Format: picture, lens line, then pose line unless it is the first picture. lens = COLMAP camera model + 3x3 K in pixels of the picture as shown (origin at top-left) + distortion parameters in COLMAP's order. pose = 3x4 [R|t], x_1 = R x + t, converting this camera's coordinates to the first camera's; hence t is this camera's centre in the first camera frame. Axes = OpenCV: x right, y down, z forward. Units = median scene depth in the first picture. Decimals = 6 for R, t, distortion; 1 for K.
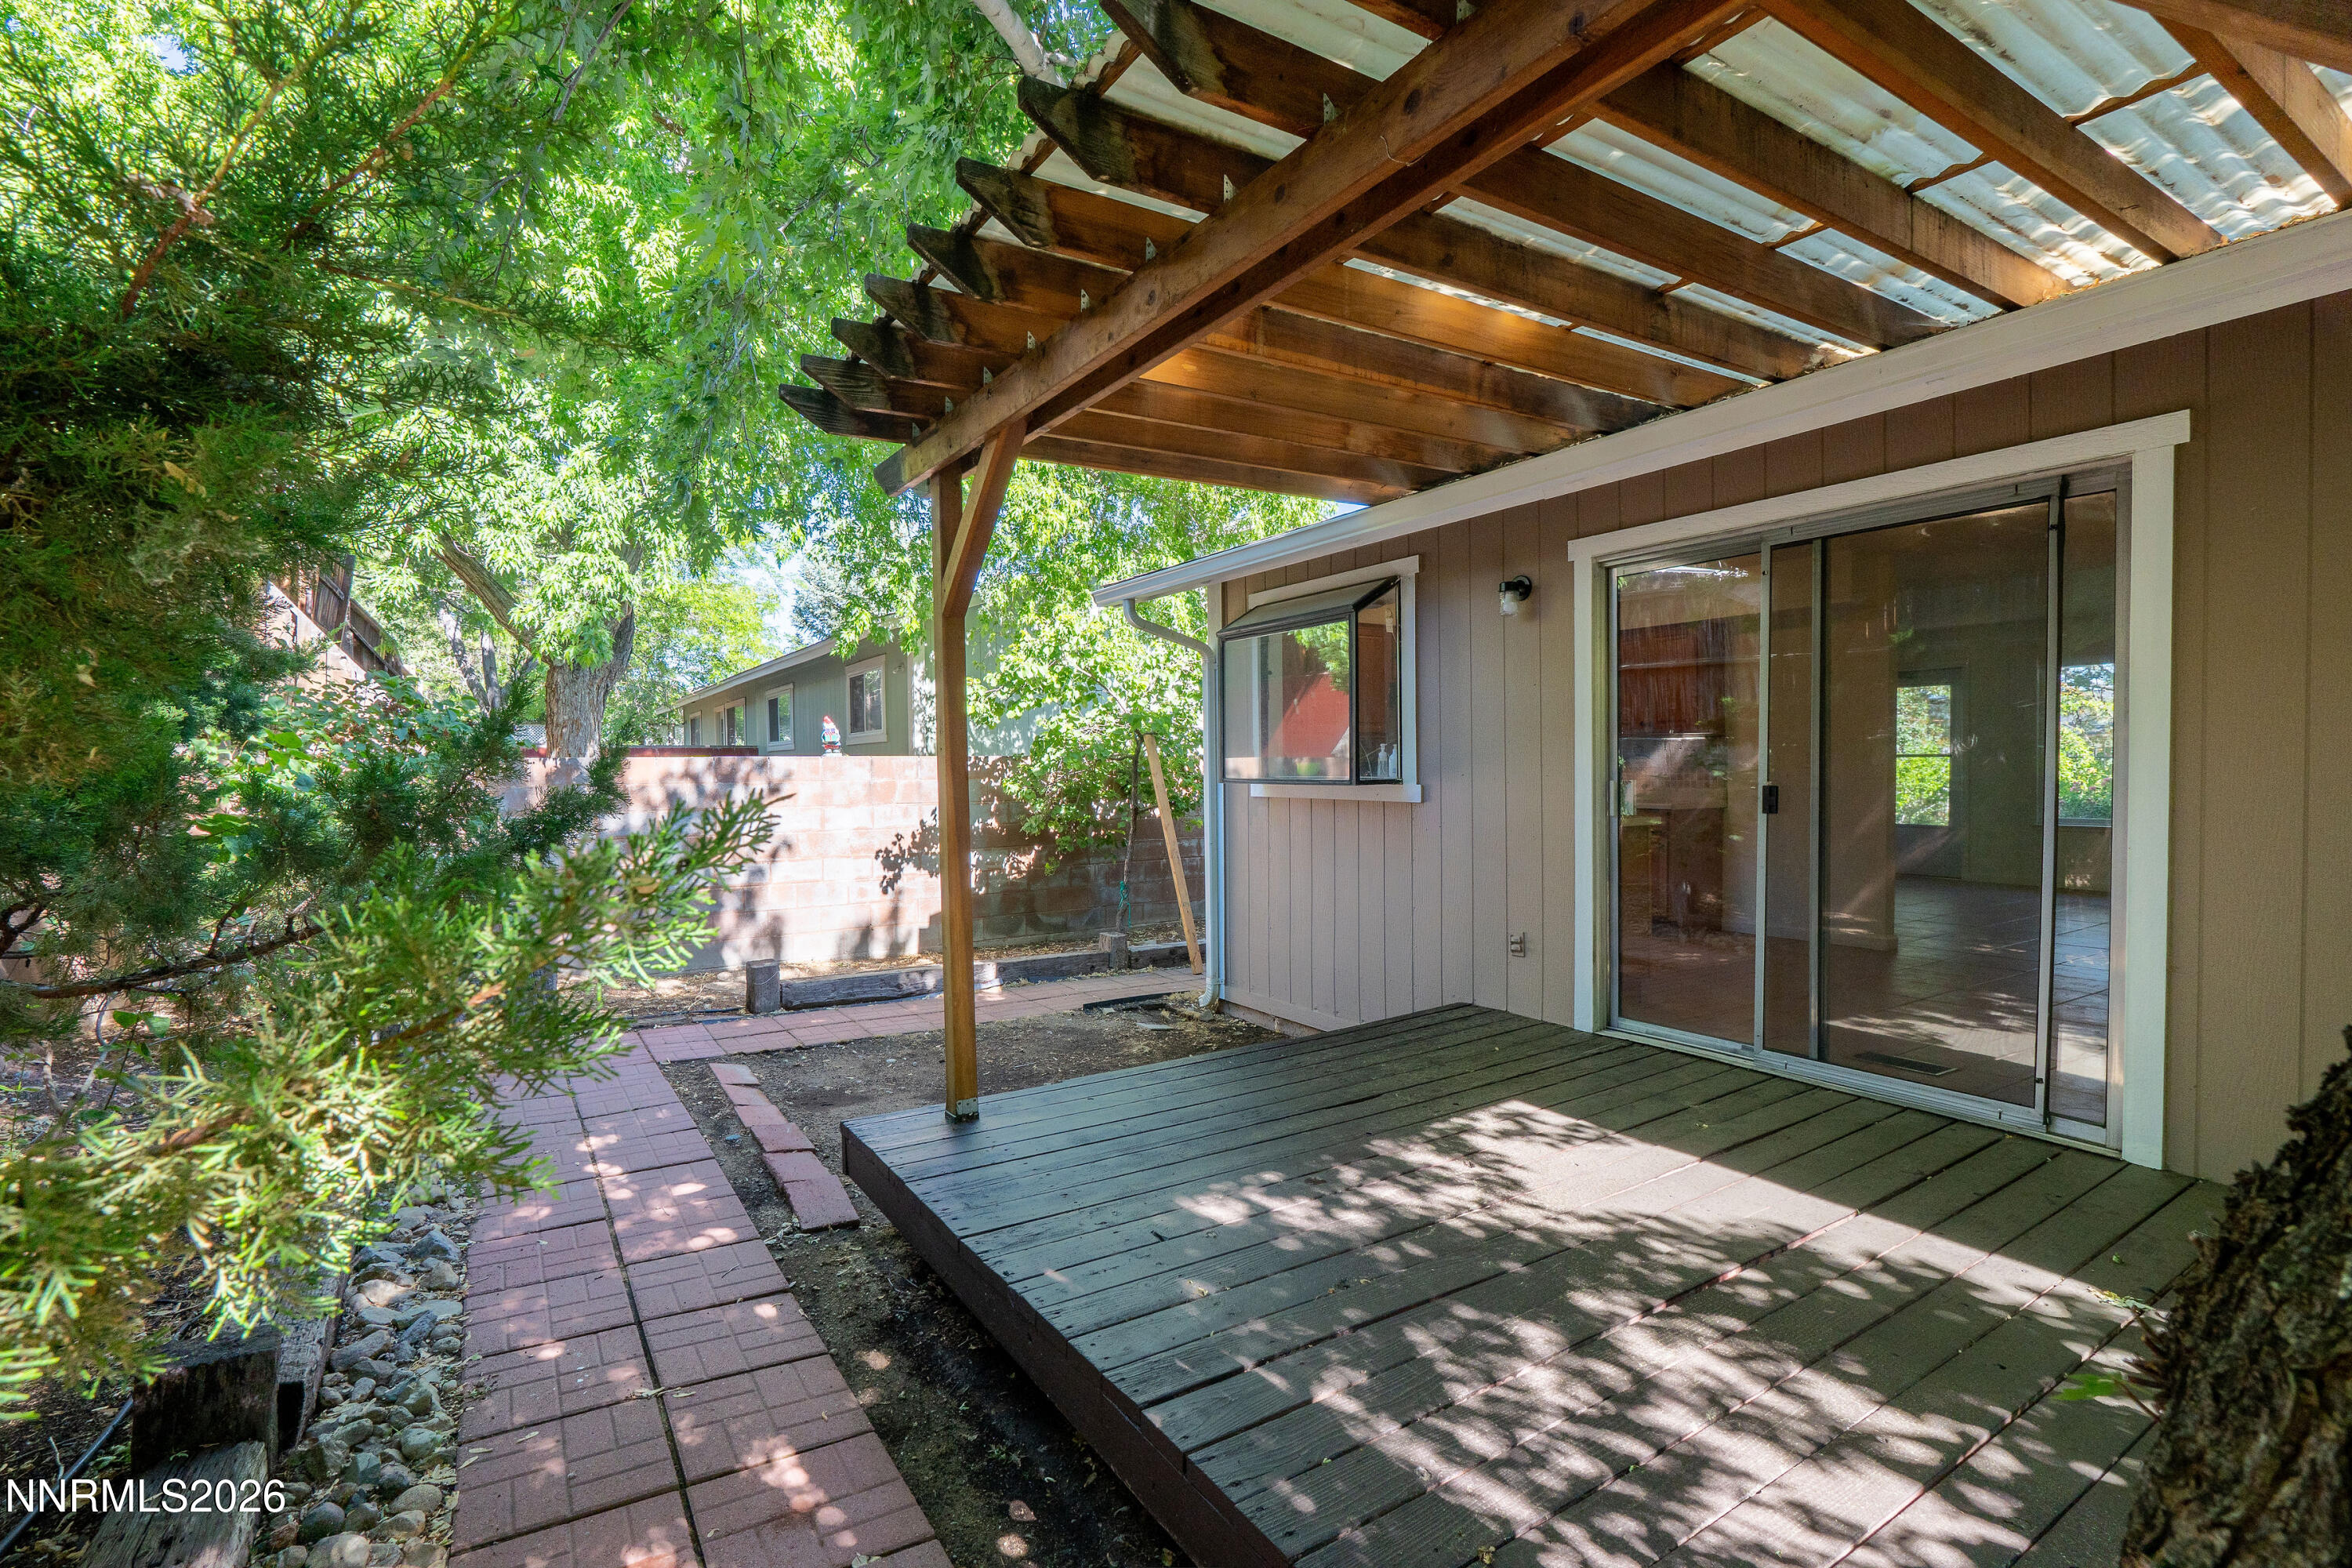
lens RADIAL K [[1064.8, 0, 1176.0], [0, 1064.8, 784.0], [0, 0, 1]] dist [0.002680, 0.000786]
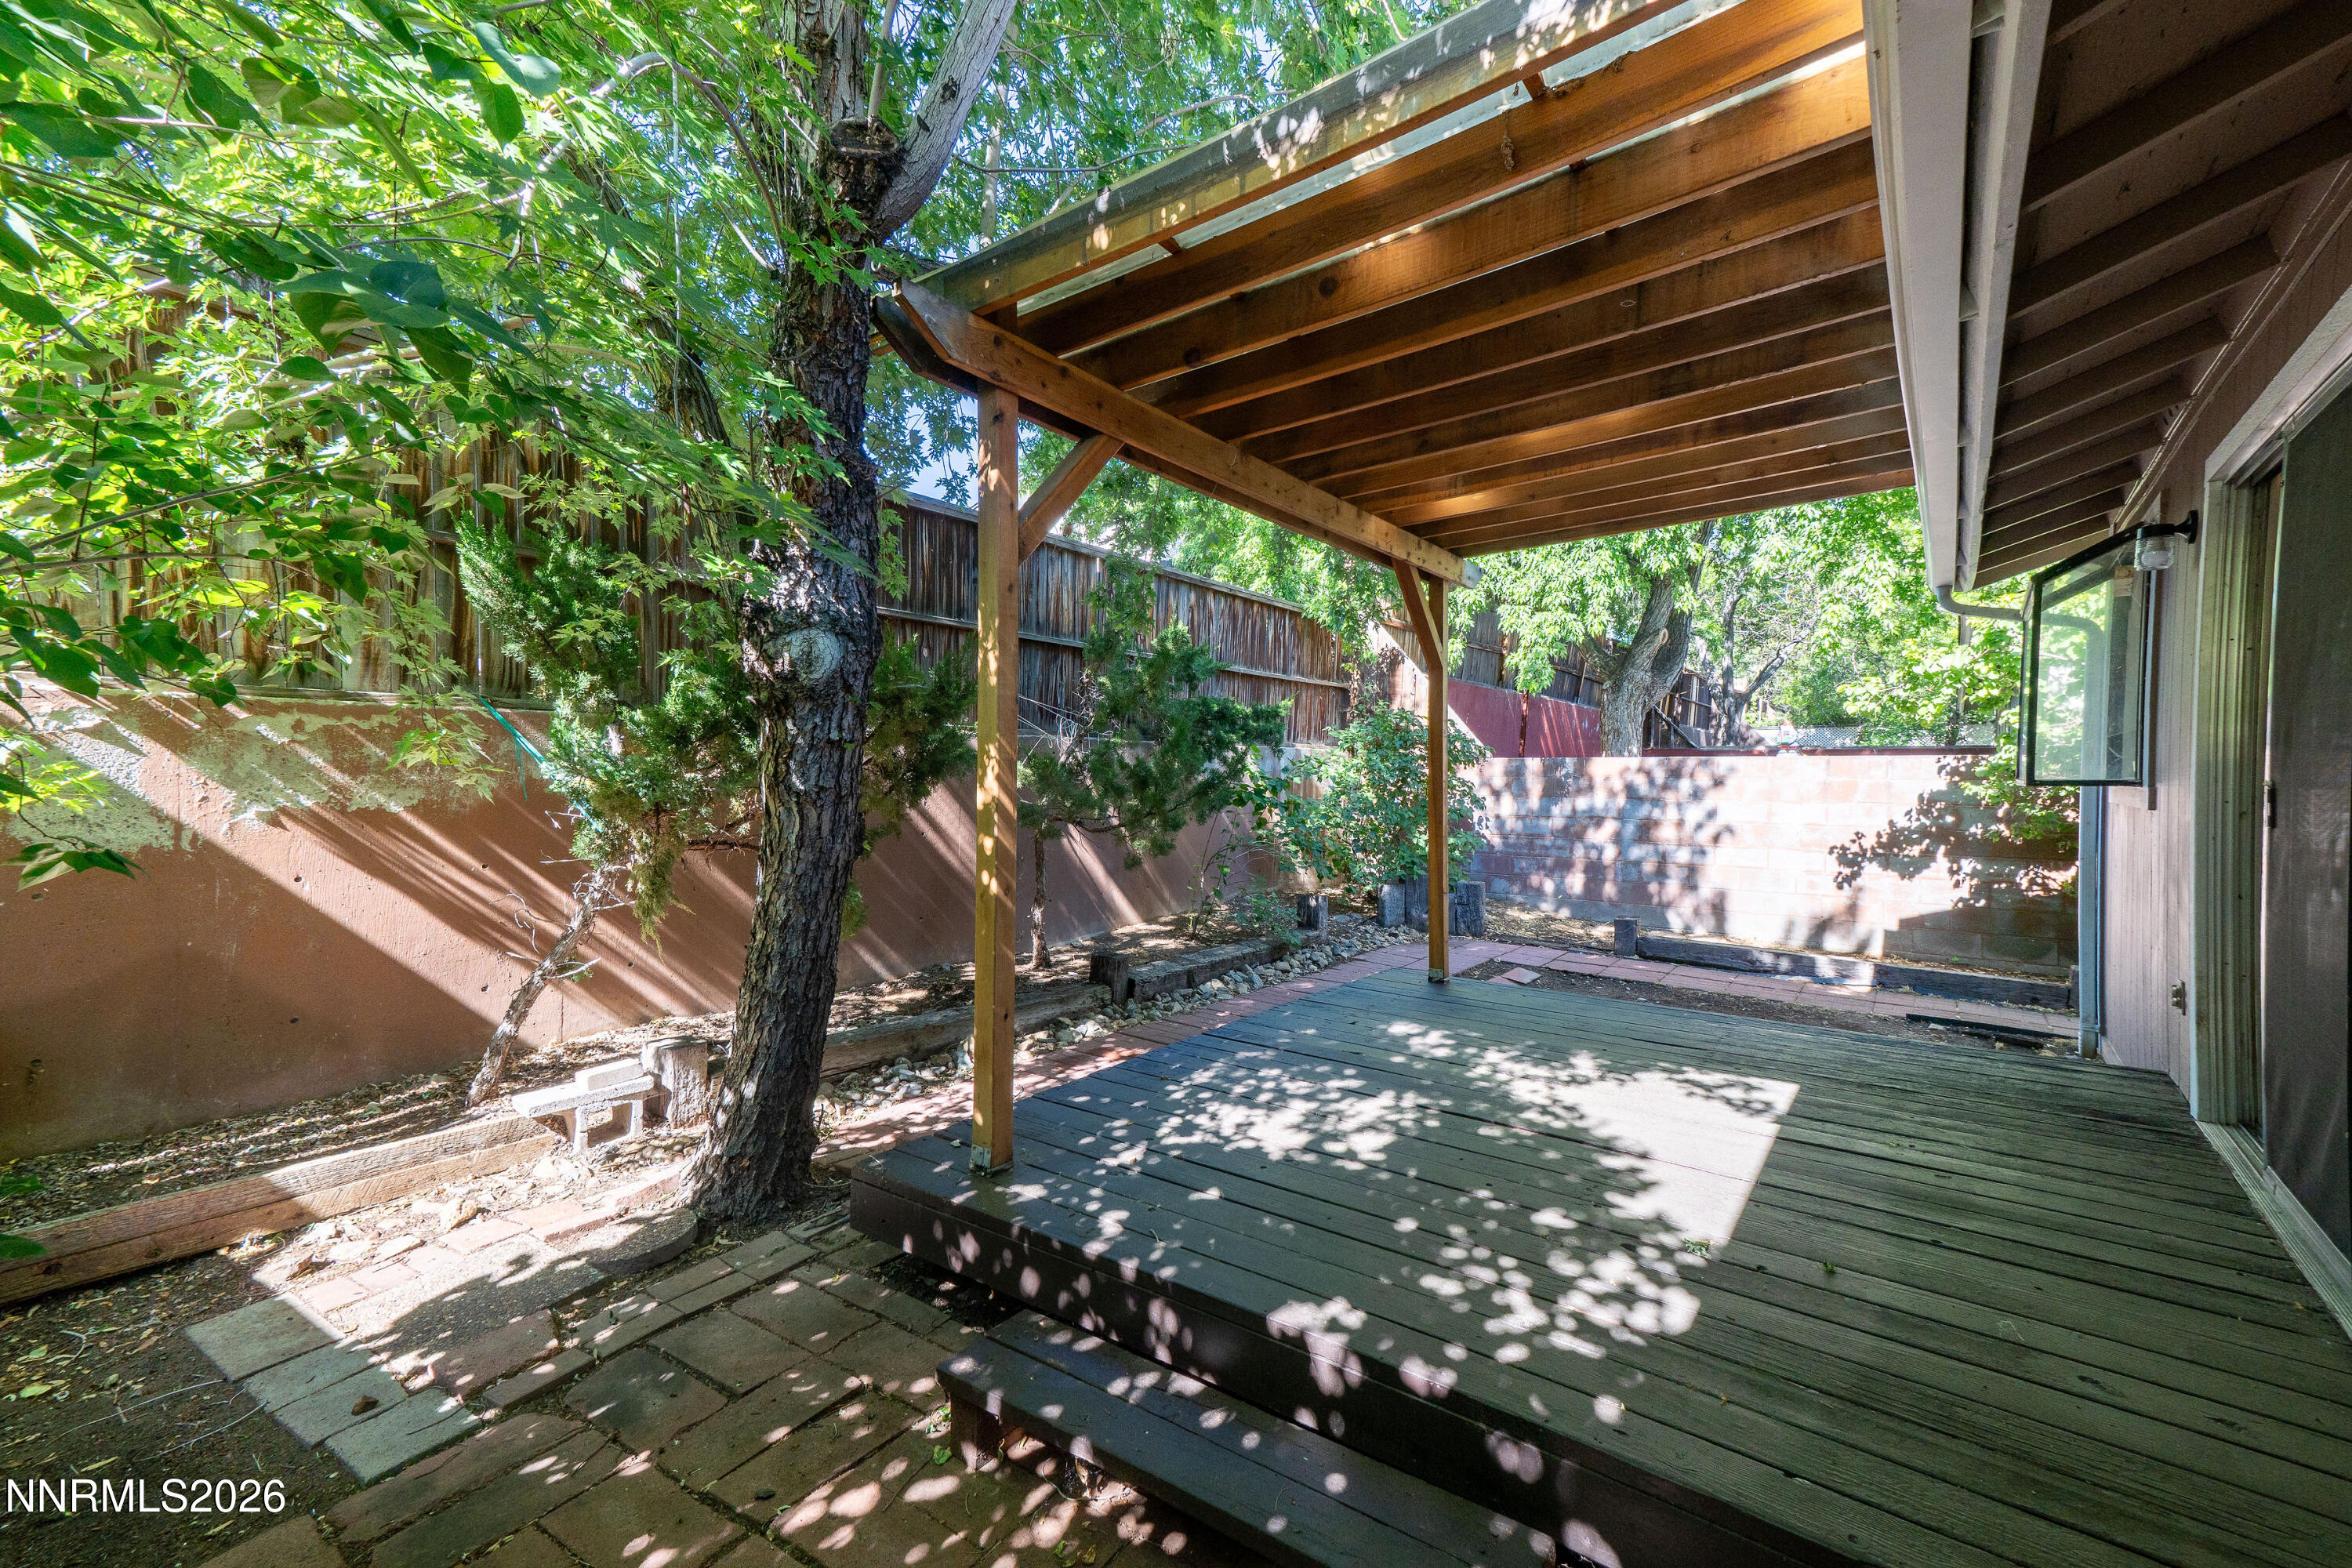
lens RADIAL K [[1044.5, 0, 1175.7], [0, 1044.5, 771.1], [0, 0, 1]] dist [0.000621, 0.000067]
pose [[0.367876, 0.018984, -0.929681, 1.367820], [-0.030462, 0.999501, 0.008355, -0.001083], [0.929376, 0.025246, 0.368271, 0.066405]]
